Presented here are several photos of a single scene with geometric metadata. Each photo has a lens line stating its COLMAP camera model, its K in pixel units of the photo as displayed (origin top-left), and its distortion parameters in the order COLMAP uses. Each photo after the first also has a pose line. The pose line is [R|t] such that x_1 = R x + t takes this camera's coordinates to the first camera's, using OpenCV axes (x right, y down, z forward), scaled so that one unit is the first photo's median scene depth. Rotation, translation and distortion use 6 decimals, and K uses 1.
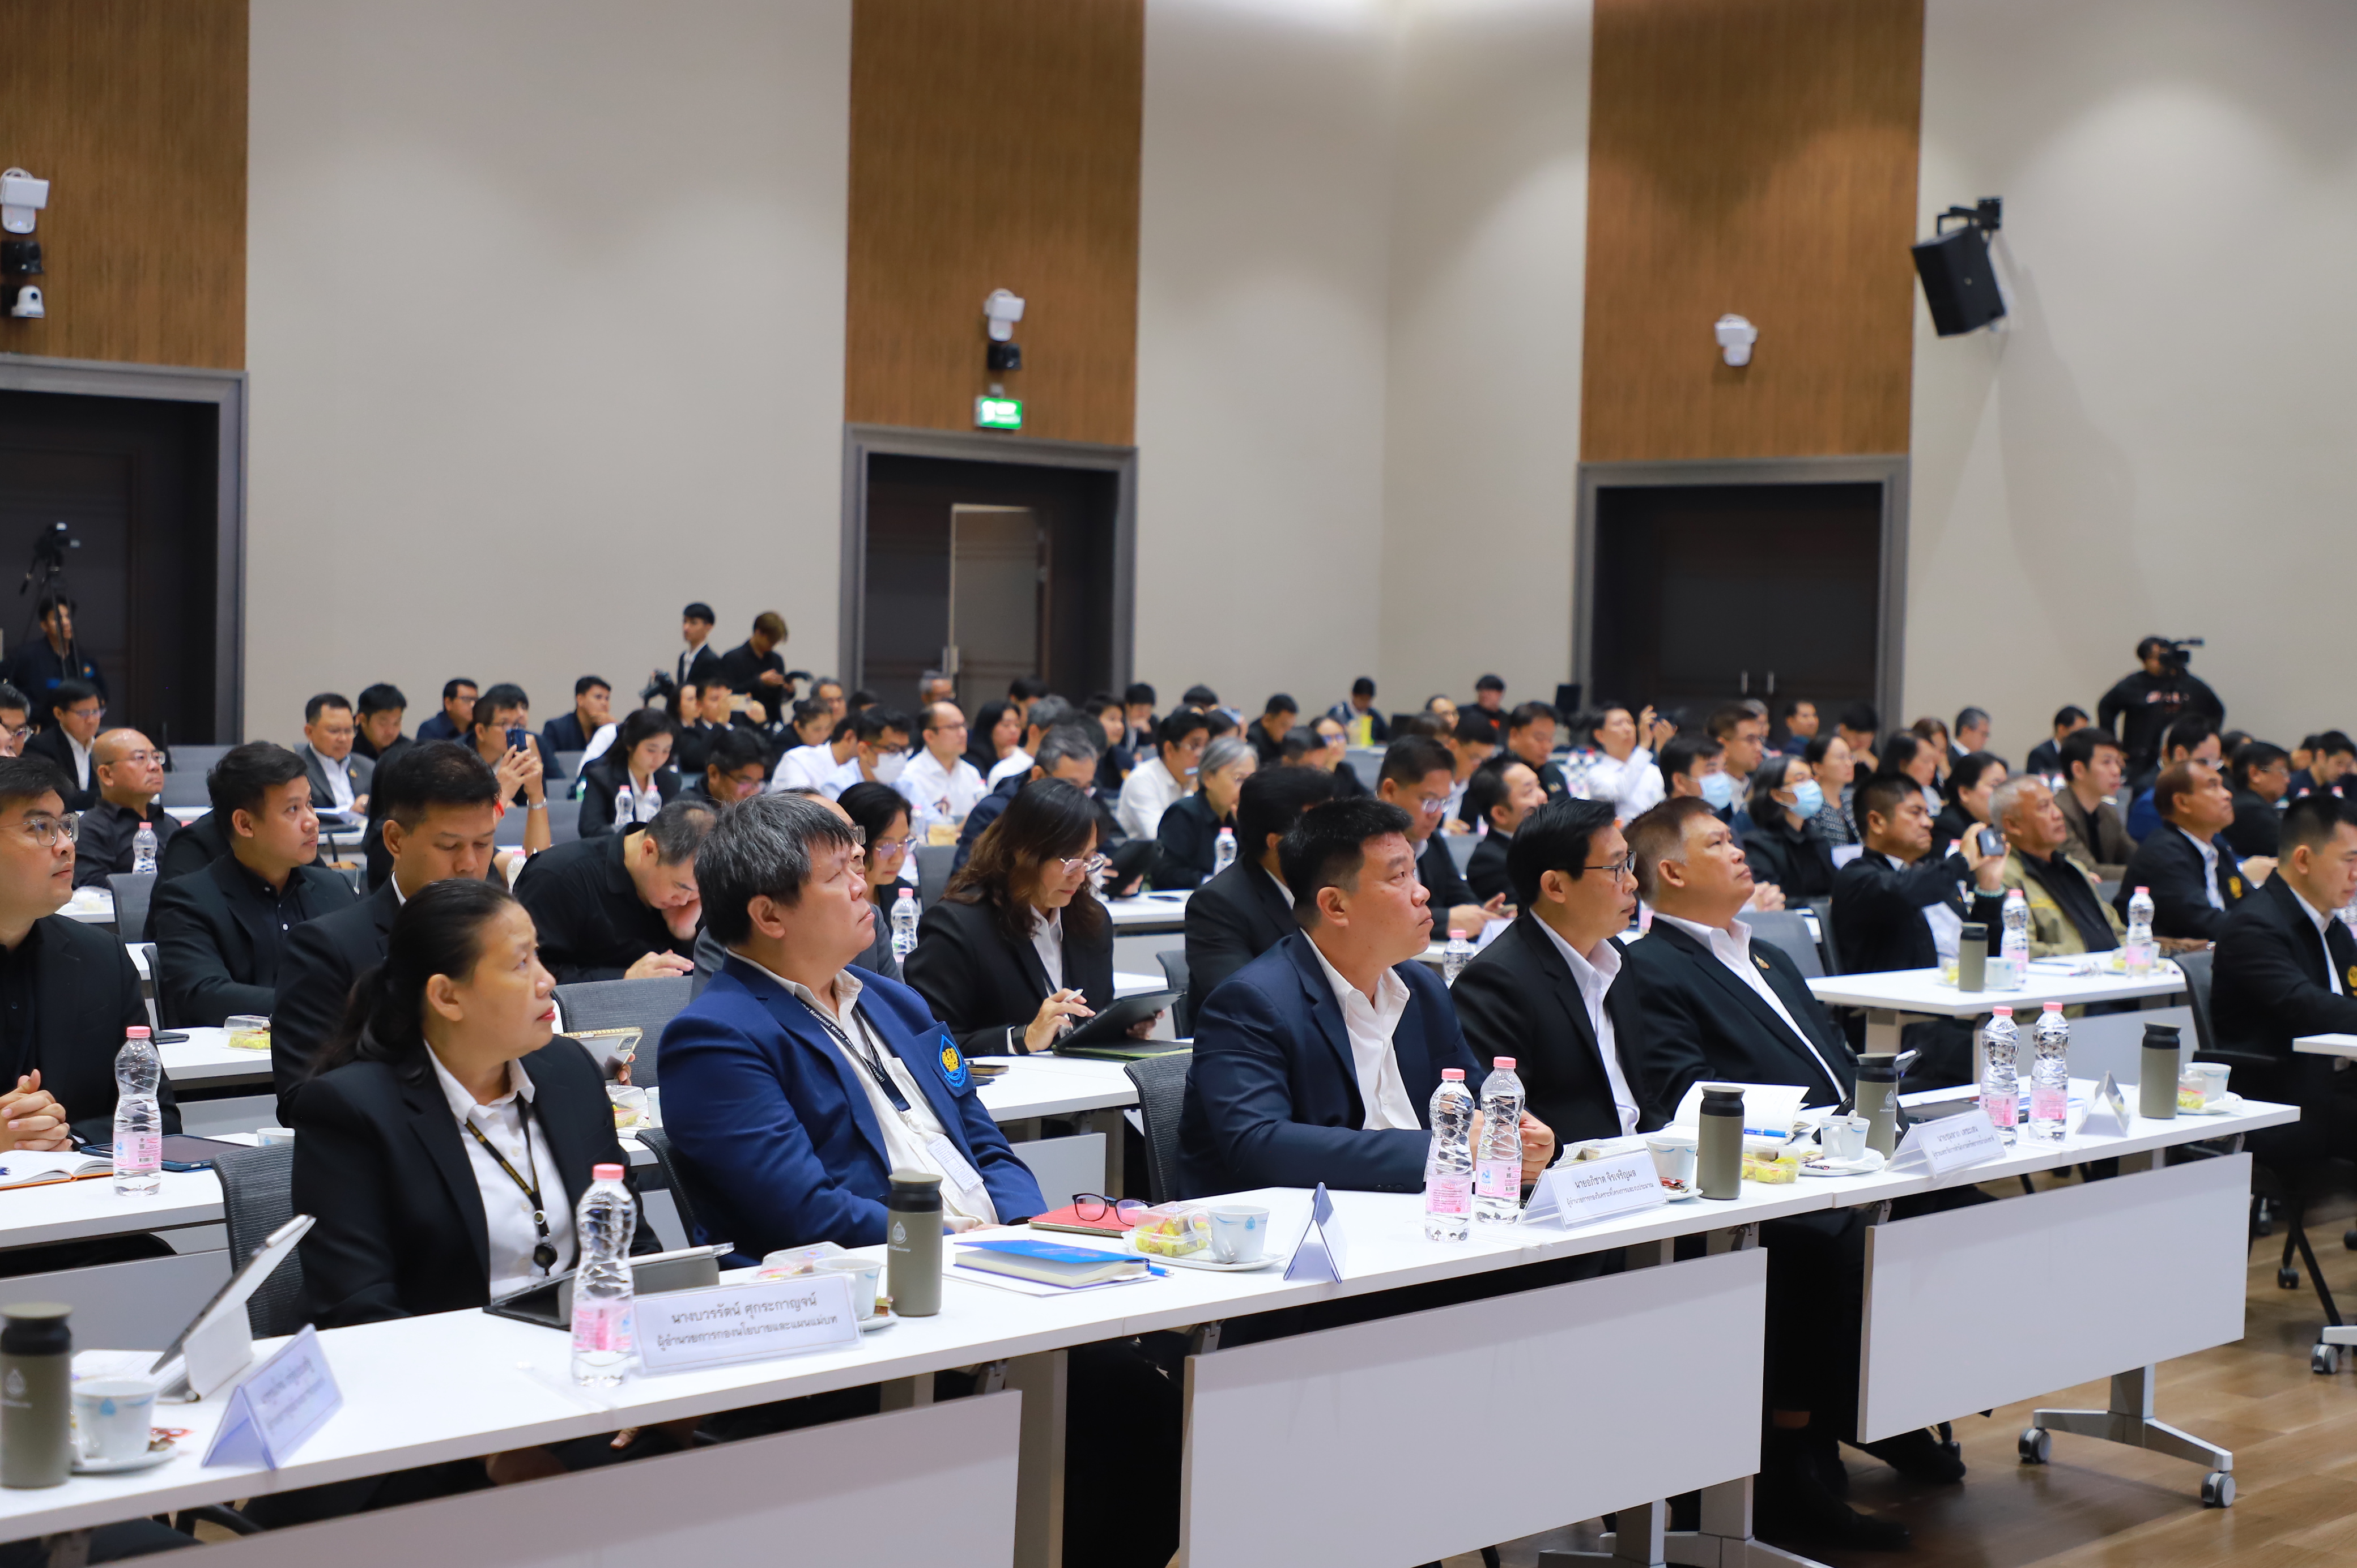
lens RADIAL K [[3718.9, 0, 1183.0], [0, 3718.9, 792.0], [0, 0, 1]] dist [0.040768, 0.000000]
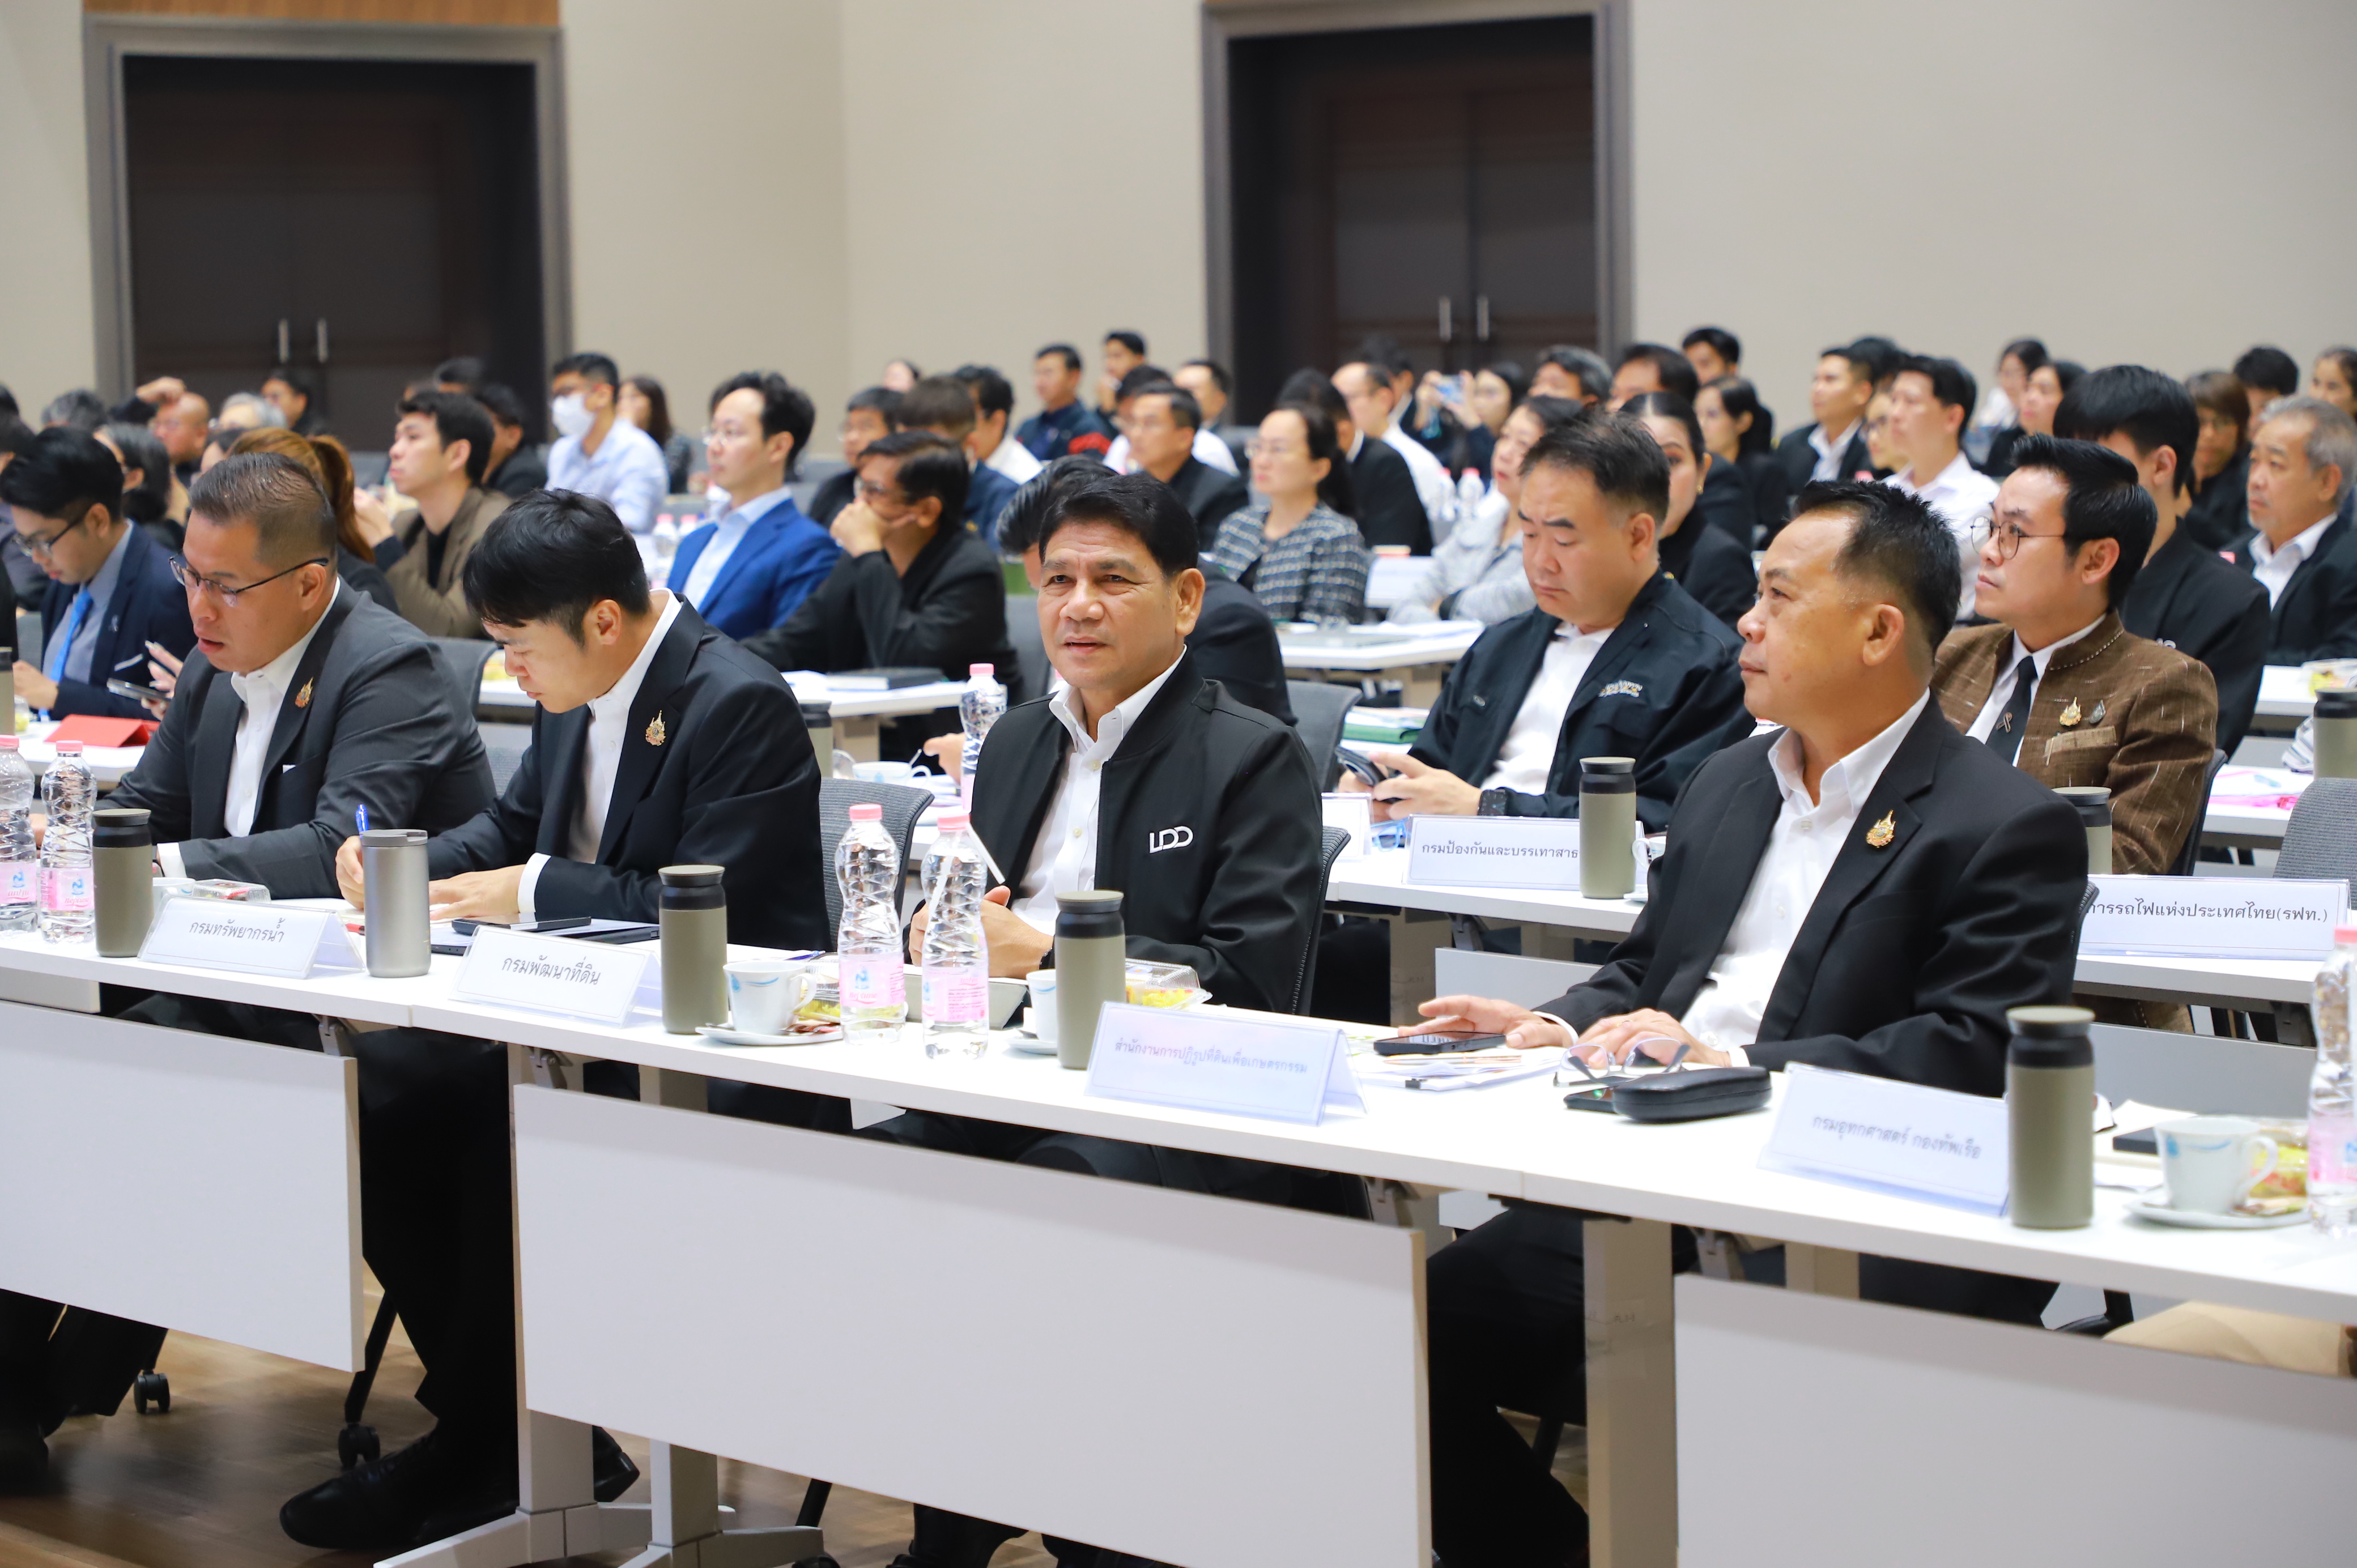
lens RADIAL K [[5050.9, 0, 1187.9], [0, 5050.9, 774.4], [0, 0, 1]] dist [0.027554, 0.000000]
pose [[-0.091114, 0.076823, -0.992873, 1.133174], [-0.015647, 0.996786, 0.078561, -0.015445], [0.995718, 0.022694, -0.089619, 1.252655]]
